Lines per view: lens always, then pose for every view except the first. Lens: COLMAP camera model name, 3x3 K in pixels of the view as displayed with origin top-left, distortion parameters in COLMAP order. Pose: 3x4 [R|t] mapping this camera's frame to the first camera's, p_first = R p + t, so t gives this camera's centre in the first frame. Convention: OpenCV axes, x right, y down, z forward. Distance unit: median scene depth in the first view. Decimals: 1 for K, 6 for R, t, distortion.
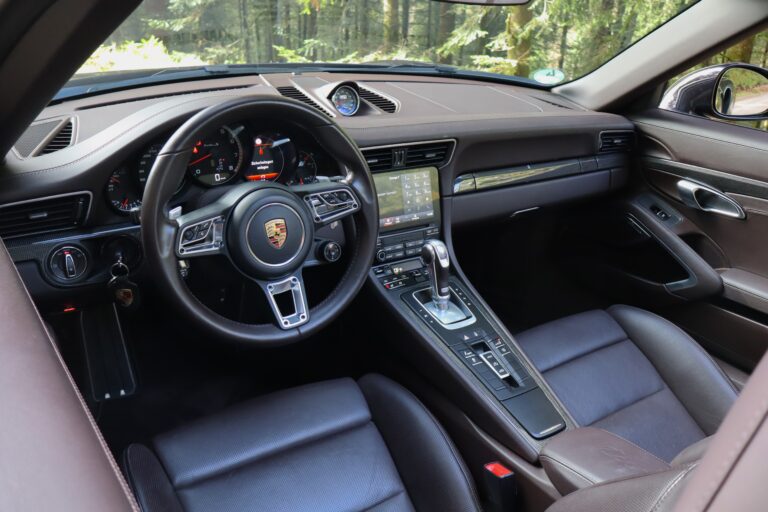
lens RADIAL K [[595.1, 0, 384.0], [0, 595.1, 256.0], [0, 0, 1]] dist [0.006605, 0.001491]
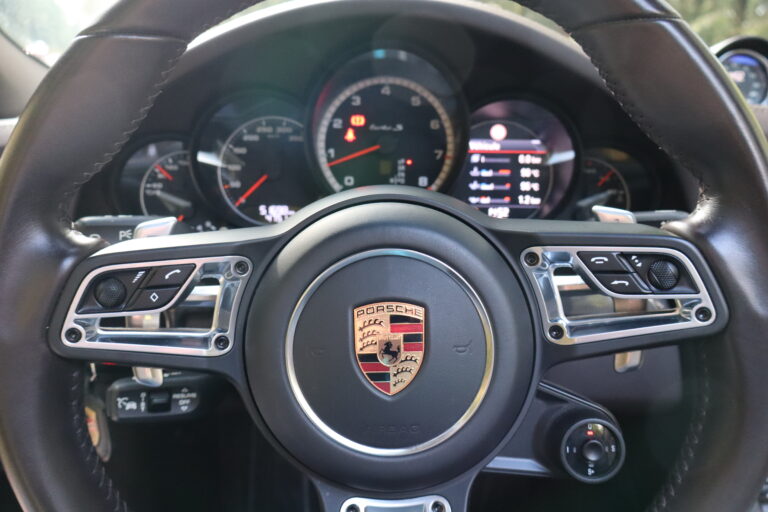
lens RADIAL K [[595.1, 0, 384.0], [0, 595.1, 256.0], [0, 0, 1]] dist [0.006605, 0.001491]
pose [[0.814929, 0.142287, -0.561824, -0.018100], [-0.229171, 0.969501, -0.086878, -0.052468], [0.532327, 0.199553, 0.822682, 0.691677]]
